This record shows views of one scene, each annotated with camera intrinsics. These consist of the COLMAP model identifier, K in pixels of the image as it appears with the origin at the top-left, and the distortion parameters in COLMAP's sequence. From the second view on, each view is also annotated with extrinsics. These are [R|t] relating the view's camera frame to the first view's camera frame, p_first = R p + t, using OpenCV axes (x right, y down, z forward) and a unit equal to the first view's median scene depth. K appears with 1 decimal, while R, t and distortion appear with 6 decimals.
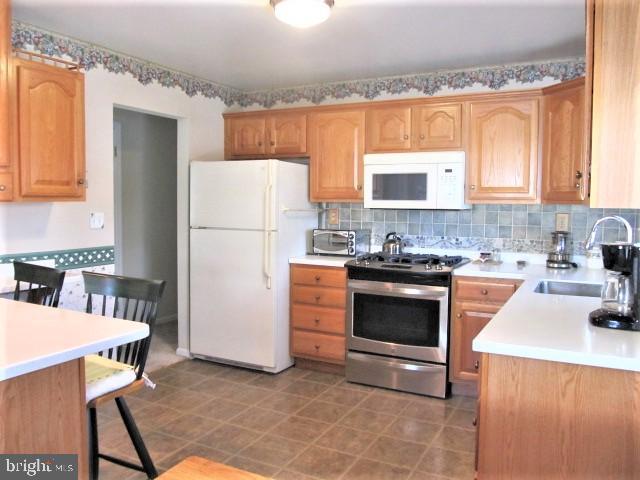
lens RADIAL K [[530.7, 0, 317.1], [0, 530.7, 239.5], [0, 0, 1]] dist [-0.066615, 0.028487]
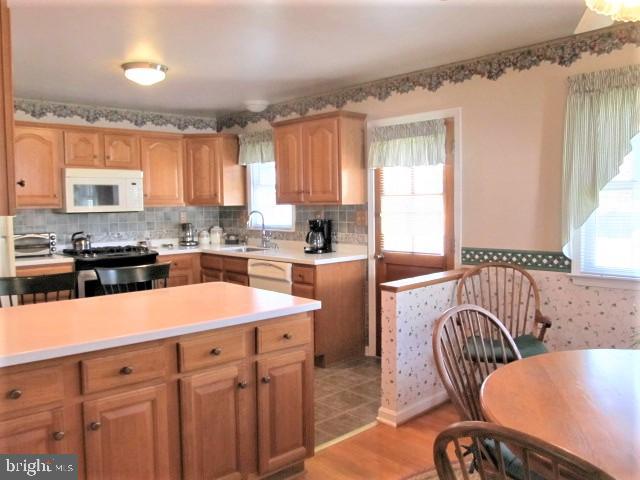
lens RADIAL K [[530.7, 0, 320.5], [0, 530.7, 244.1], [0, 0, 1]] dist [-0.066615, 0.028487]
pose [[0.329223, -0.082673, 0.940626, -0.856783], [0.081546, 0.994927, 0.058905, -0.012265], [-0.940725, 0.057312, 0.334294, 0.070689]]
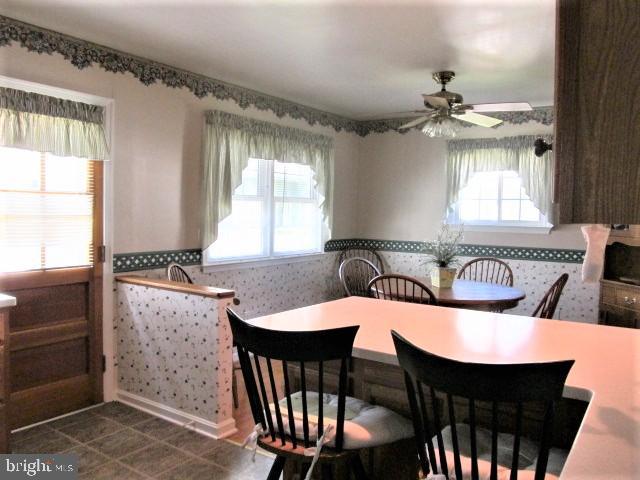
lens RADIAL K [[530.7, 0, 329.1], [0, 530.7, 241.0], [0, 0, 1]] dist [-0.066615, 0.028487]
pose [[-0.995515, -0.039695, 0.085875, -0.285385], [-0.028778, 0.991761, 0.124830, -0.070330], [-0.090122, 0.121799, -0.988455, 0.990417]]
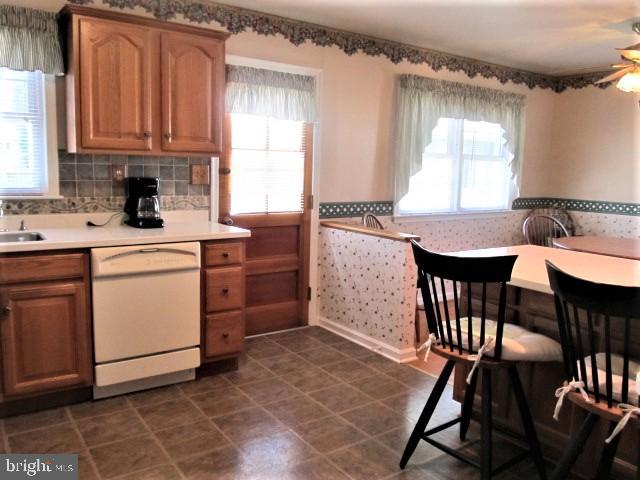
lens RADIAL K [[530.7, 0, 325.1], [0, 530.7, 241.5], [0, 0, 1]] dist [-0.066615, 0.028487]
pose [[-0.897813, -0.095054, 0.429996, -0.320922], [-0.006183, 0.979052, 0.203518, -0.066975], [-0.440334, 0.180063, -0.879593, 1.091609]]
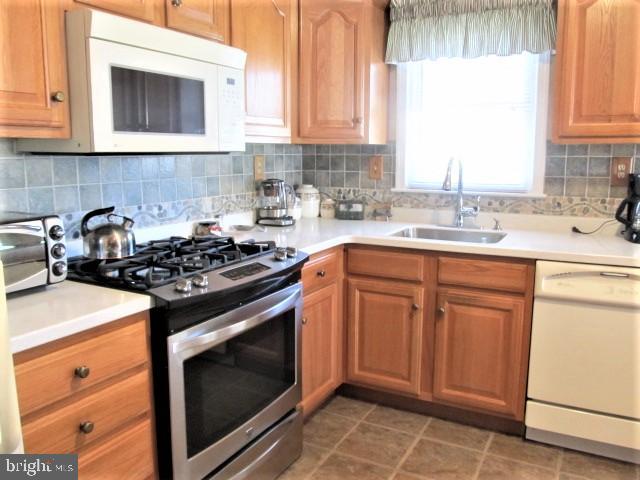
lens RADIAL K [[530.7, 0, 318.1], [0, 530.7, 243.0], [0, 0, 1]] dist [-0.066615, 0.028487]
pose [[0.008598, -0.174394, 0.984638, -0.302885], [0.074003, 0.982086, 0.173296, -0.049538], [-0.997221, 0.071376, 0.021350, 0.849778]]
